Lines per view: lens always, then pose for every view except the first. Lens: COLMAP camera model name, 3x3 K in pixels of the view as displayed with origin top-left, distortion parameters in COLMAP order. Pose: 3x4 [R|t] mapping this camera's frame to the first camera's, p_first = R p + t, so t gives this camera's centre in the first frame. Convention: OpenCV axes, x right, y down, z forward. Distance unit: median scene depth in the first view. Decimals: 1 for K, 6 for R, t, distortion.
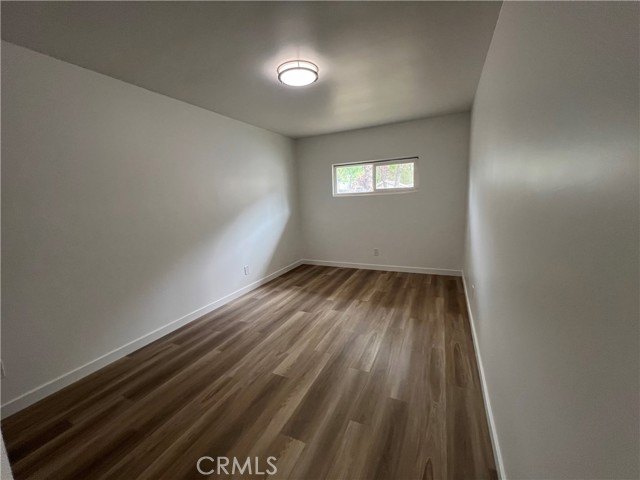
lens RADIAL K [[257.4, 0, 318.5], [0, 257.4, 242.7], [0, 0, 1]] dist [-0.001348, -0.000215]
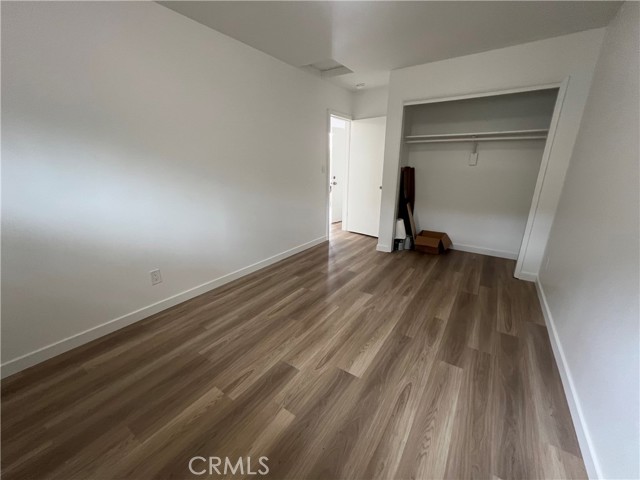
lens RADIAL K [[257.4, 0, 318.5], [0, 257.4, 242.7], [0, 0, 1]] dist [-0.001348, -0.000215]
pose [[-0.987132, -0.000839, 0.159908, -0.086500], [0.072386, 0.889323, 0.451514, -0.253691], [-0.142588, 0.457279, -0.877818, 1.545595]]
